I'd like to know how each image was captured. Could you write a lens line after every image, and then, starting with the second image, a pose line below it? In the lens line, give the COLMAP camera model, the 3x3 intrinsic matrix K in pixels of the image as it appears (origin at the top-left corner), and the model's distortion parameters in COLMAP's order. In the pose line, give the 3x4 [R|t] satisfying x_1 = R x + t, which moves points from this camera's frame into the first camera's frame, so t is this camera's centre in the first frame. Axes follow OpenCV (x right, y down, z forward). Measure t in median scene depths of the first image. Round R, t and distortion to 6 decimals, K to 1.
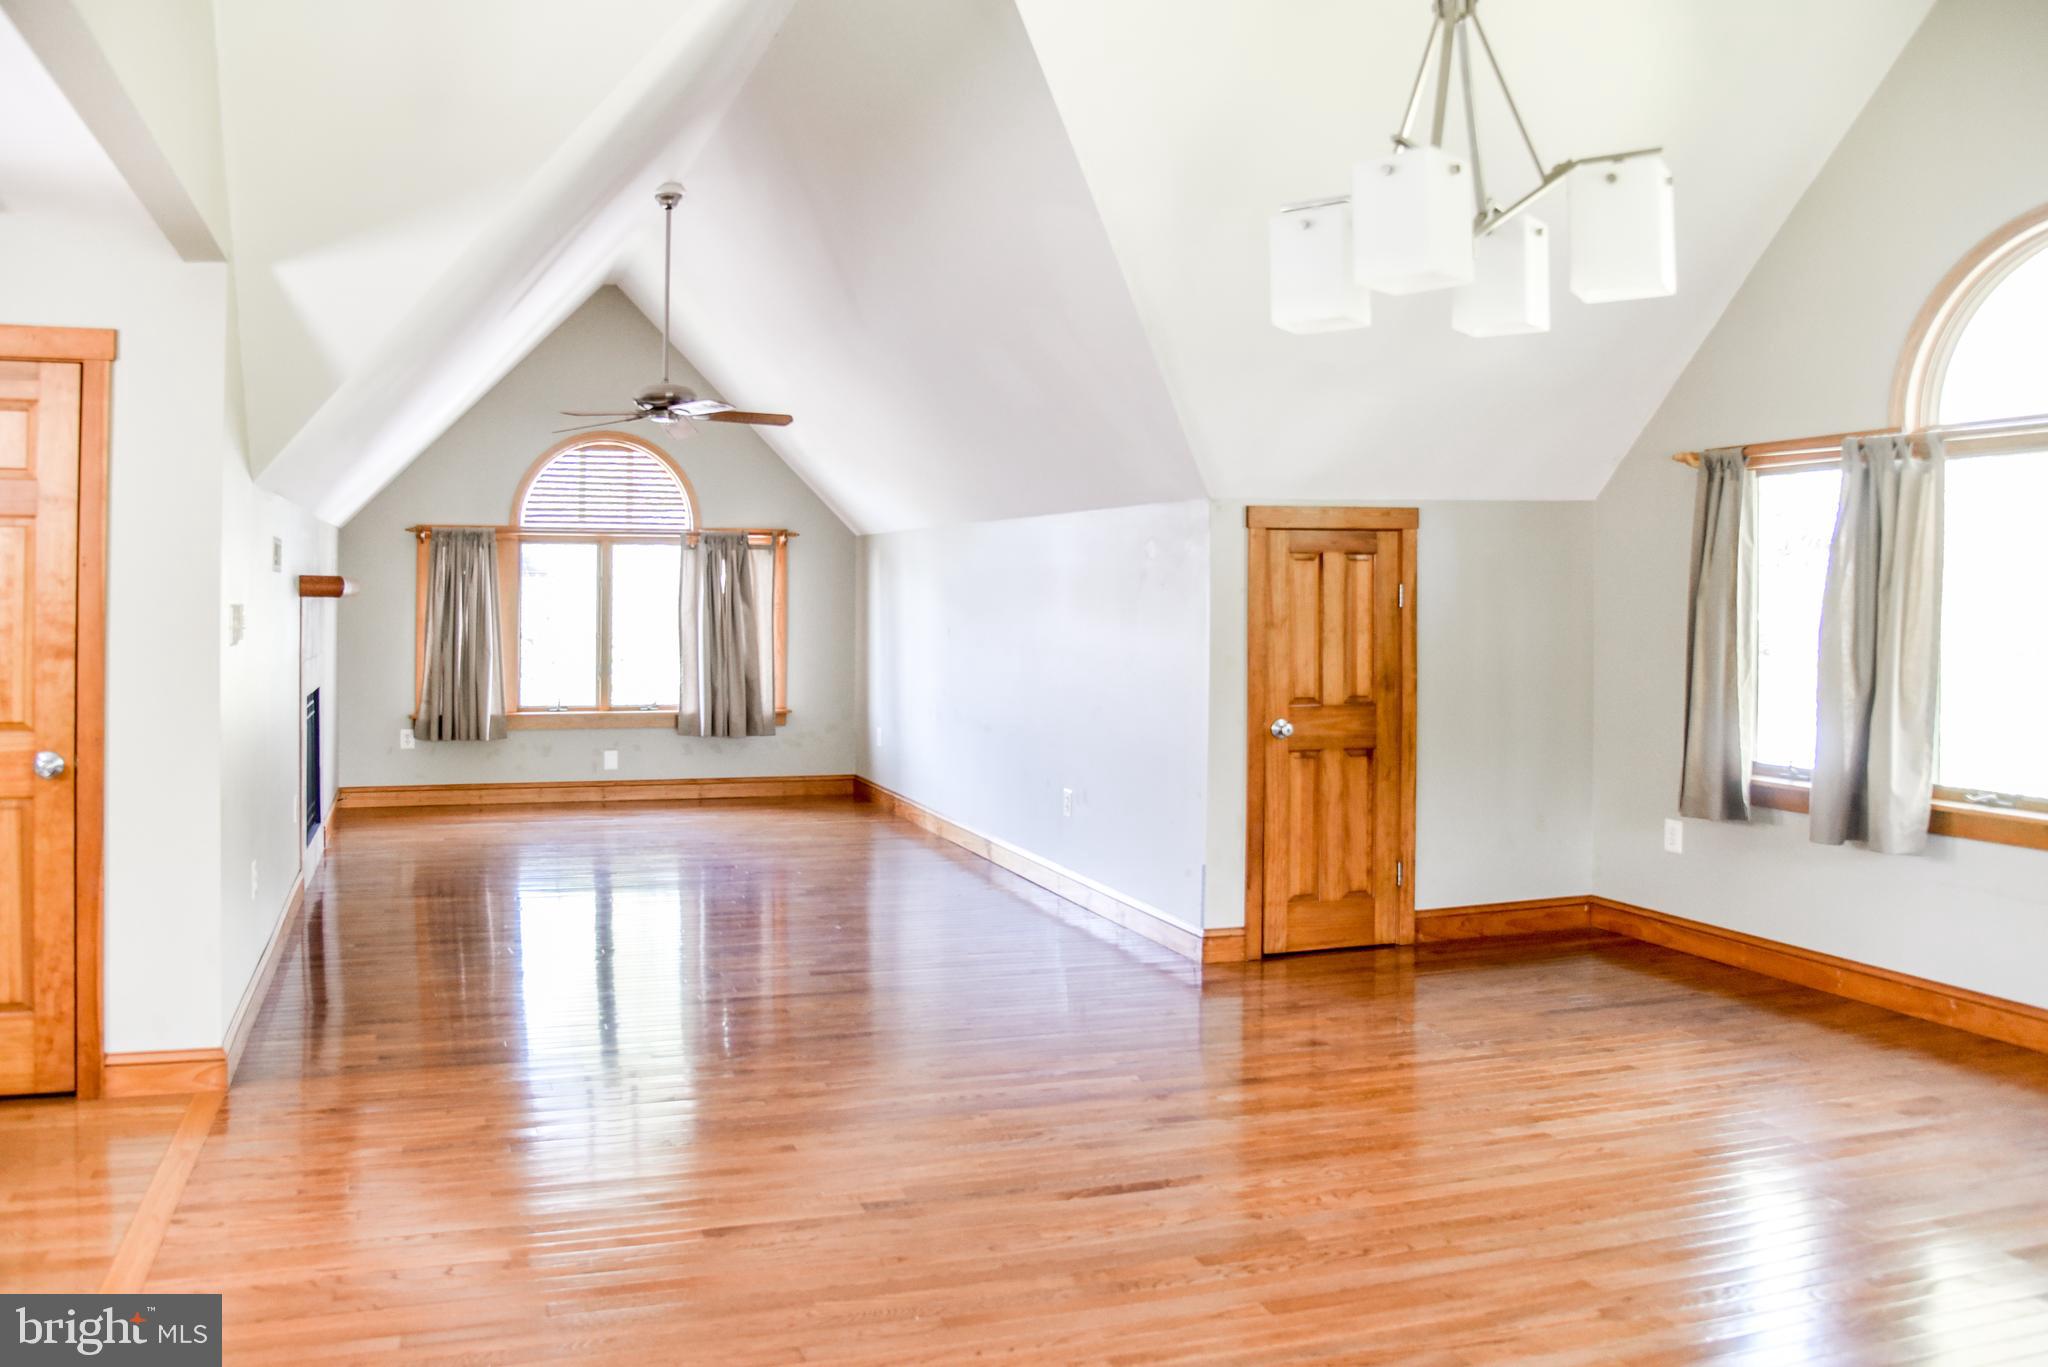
lens RADIAL K [[1559.4, 0, 708.4], [0, 1559.4, 593.2], [0, 0, 1]] dist [-0.080115, 0.014261]
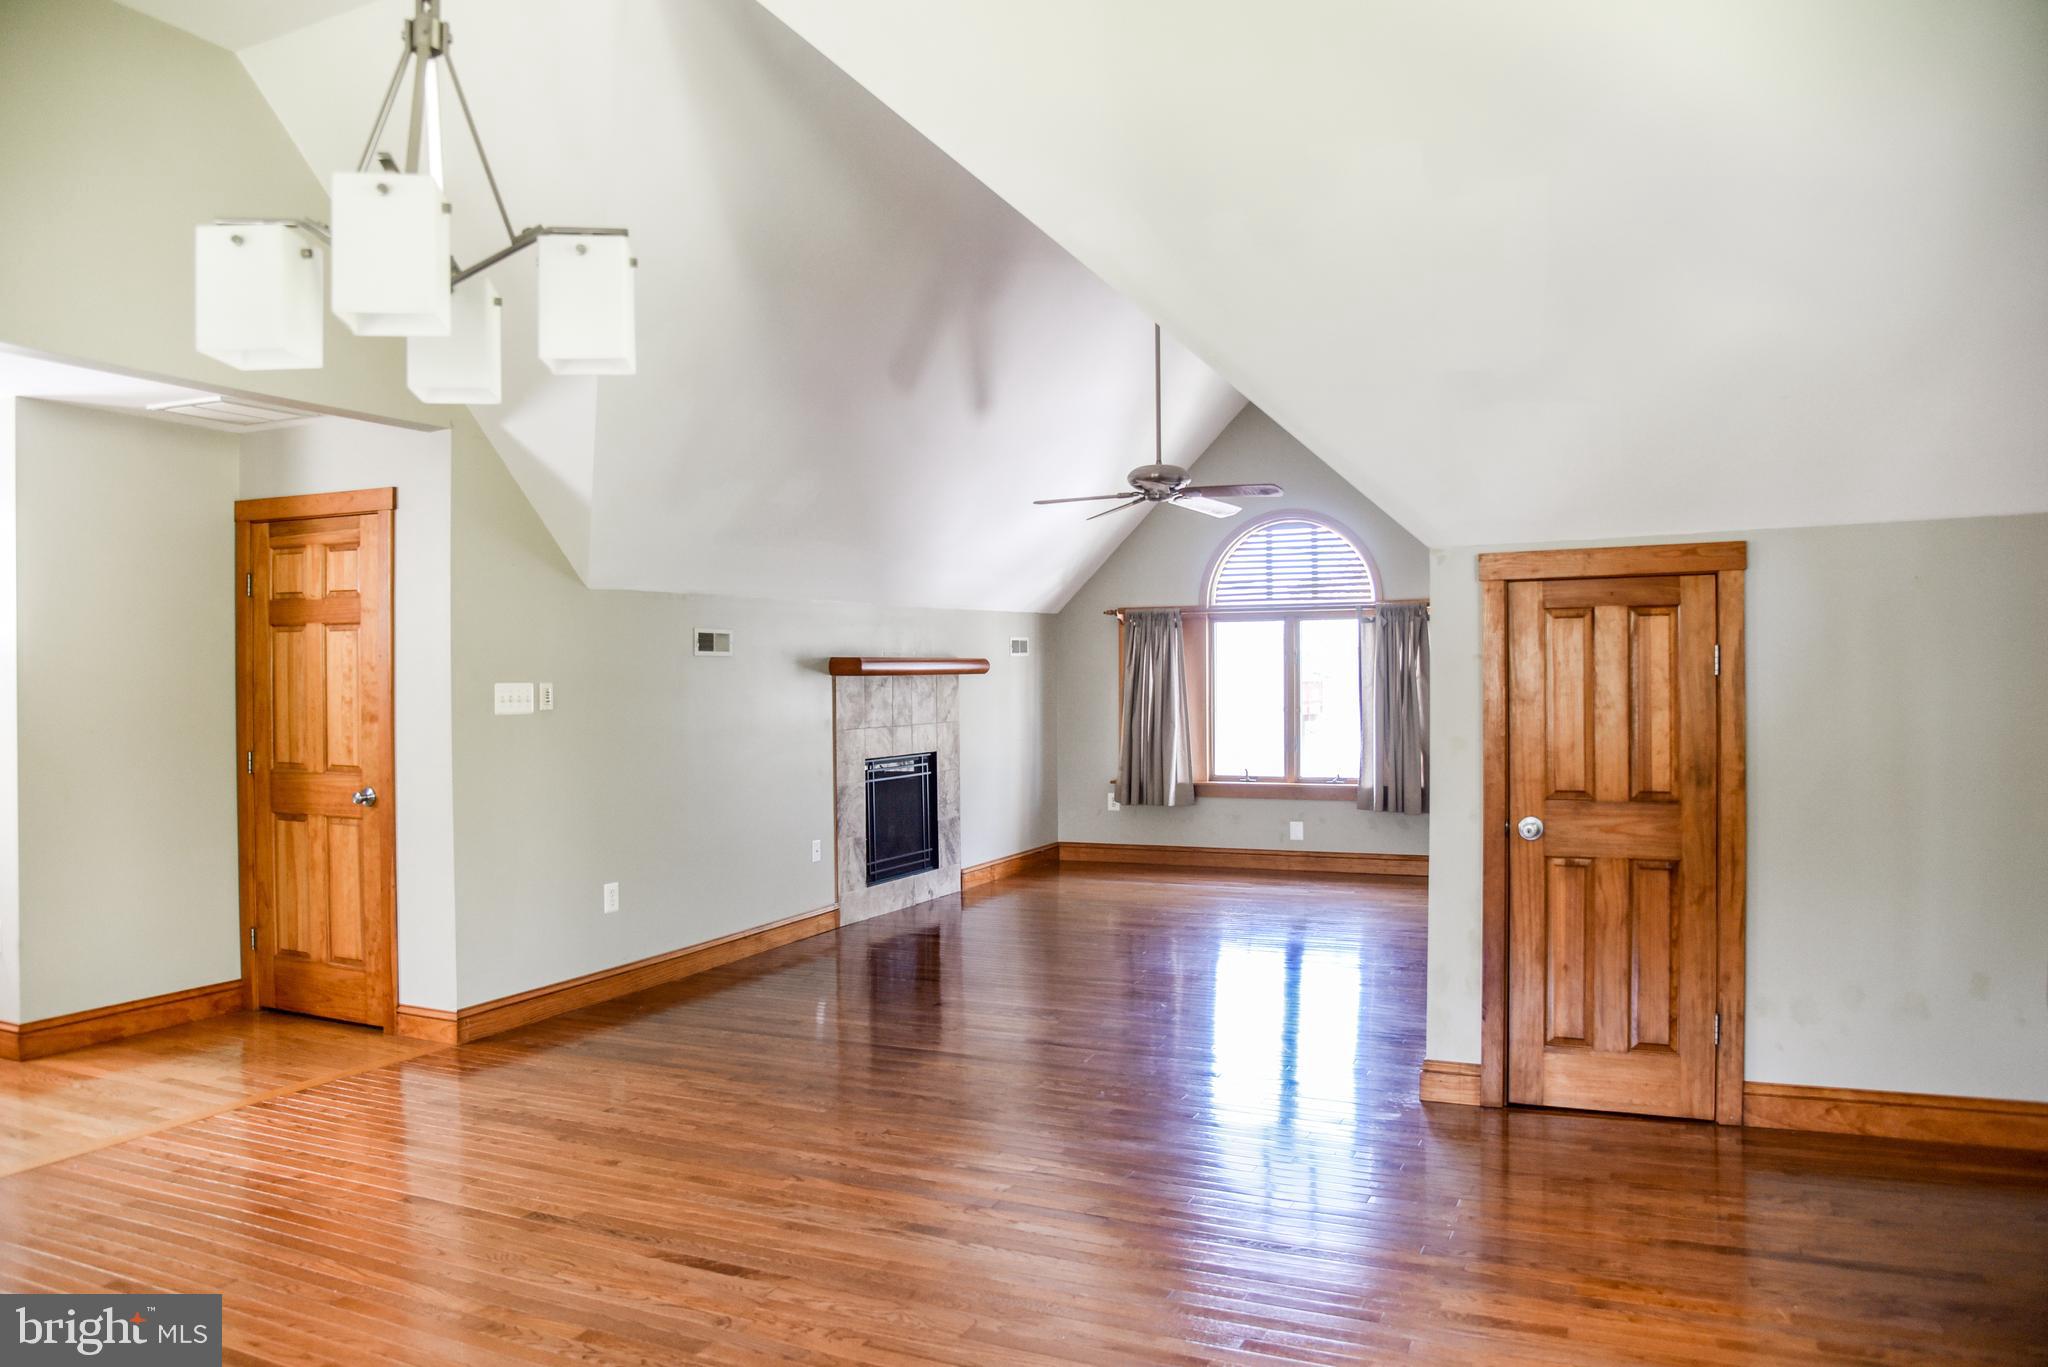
lens RADIAL K [[1413.2, 0, 974.3], [0, 1413.2, 681.2], [0, 0, 1]] dist [-0.100064, 0.046011]
pose [[0.779940, -0.007668, -0.625807, 0.589247], [0.012535, 0.999916, 0.003369, 0.005227], [0.625728, -0.010472, 0.779971, 0.248531]]
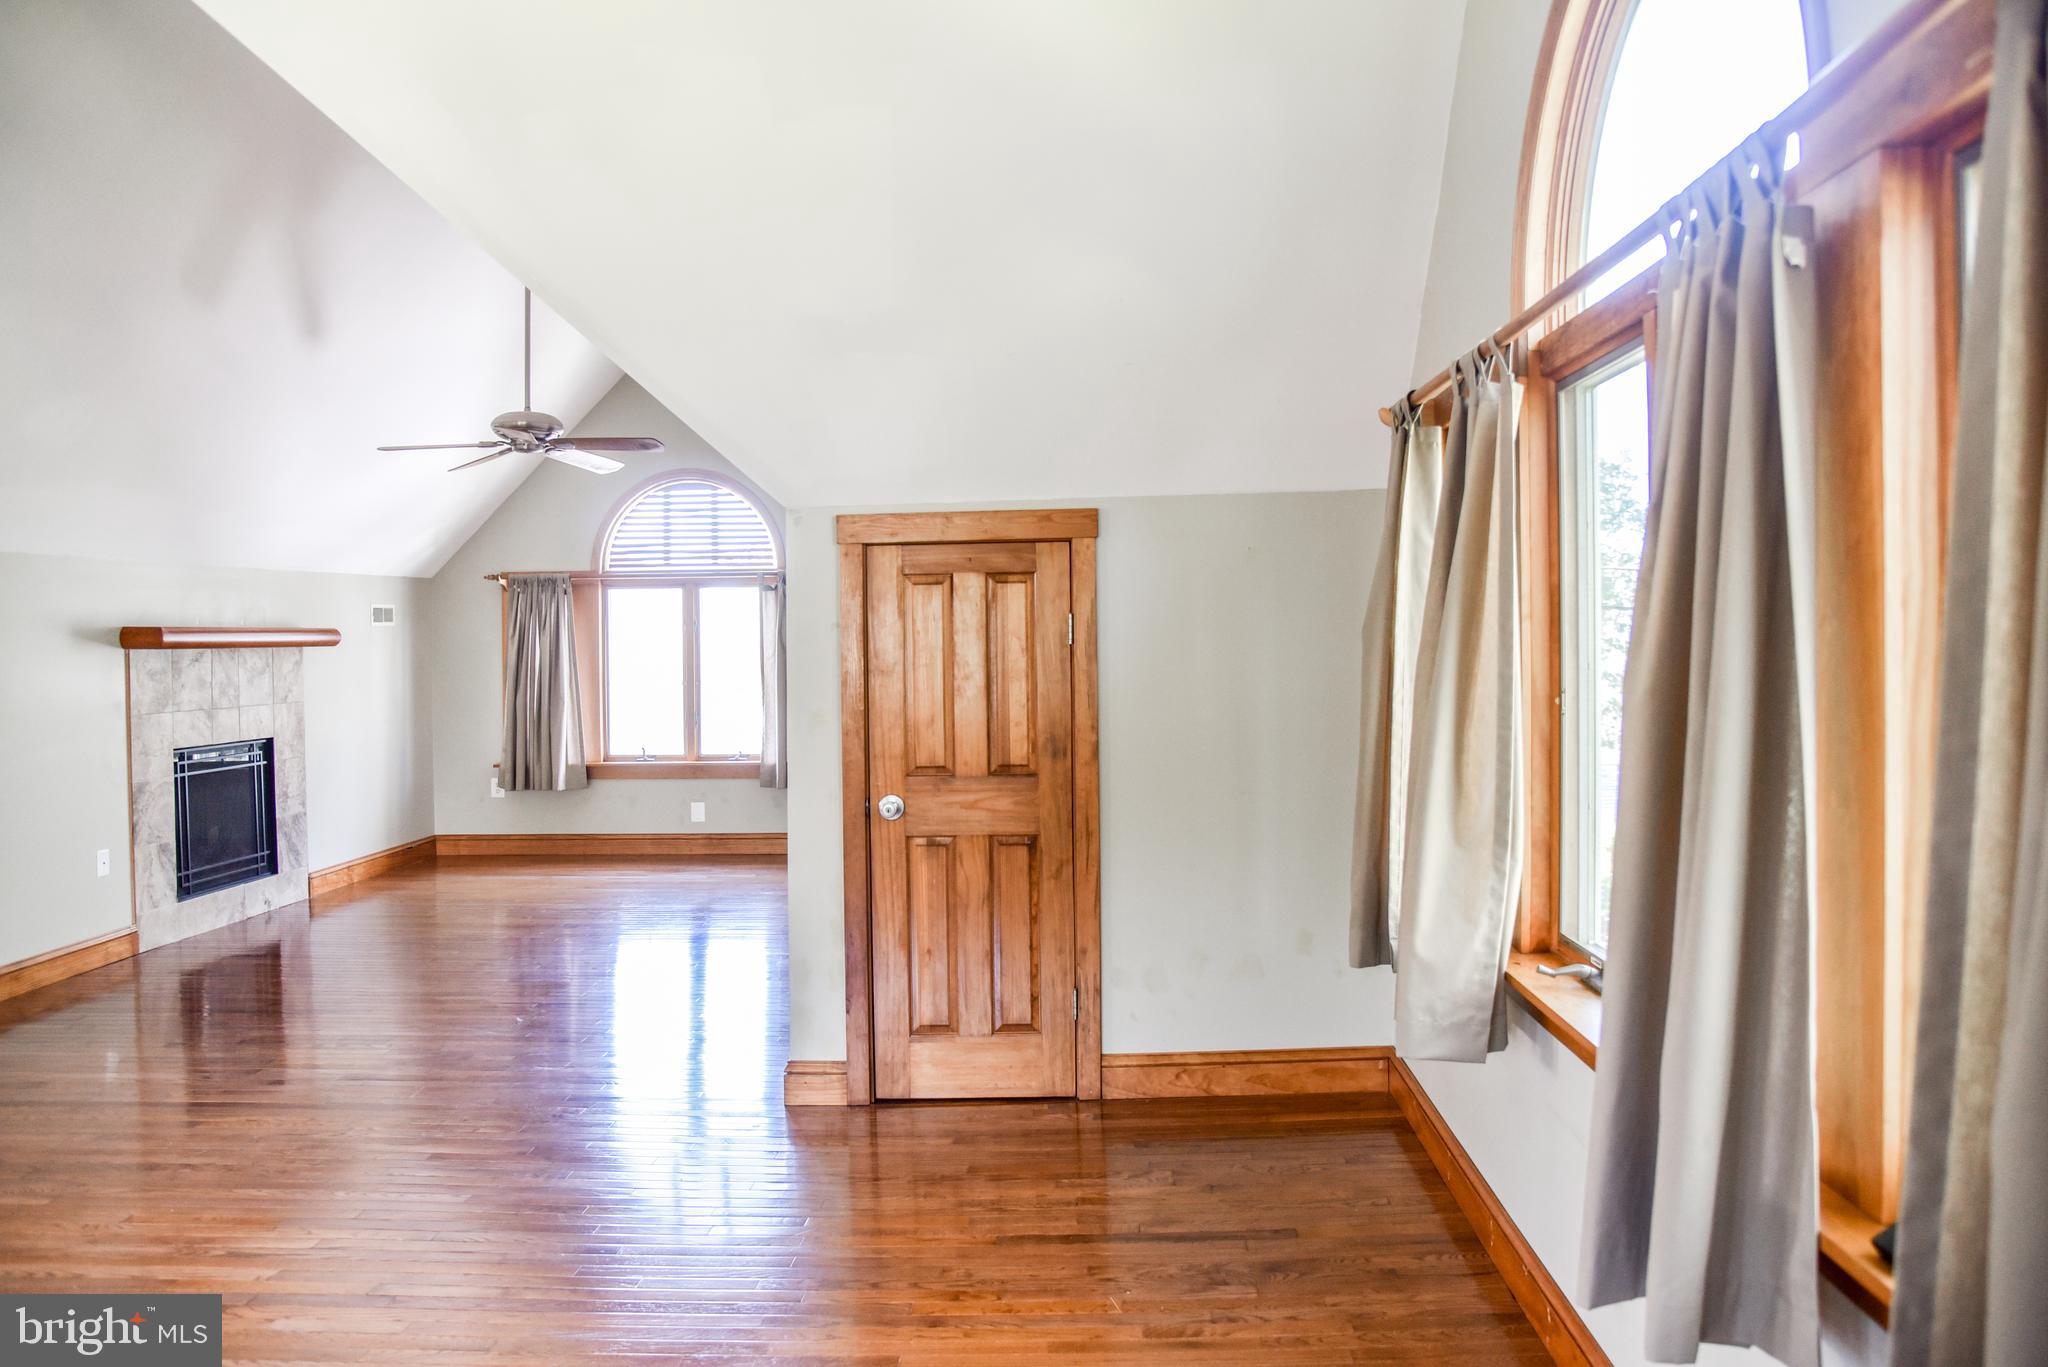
lens RADIAL K [[1457.0, 0, 1035.5], [0, 1457.0, 654.1], [0, 0, 1]] dist [-0.124375, 0.080546]
pose [[0.968104, -0.012365, -0.250243, 0.609271], [0.015486, 0.999825, 0.010507, 0.006119], [0.250069, -0.014047, 0.968126, 0.320543]]
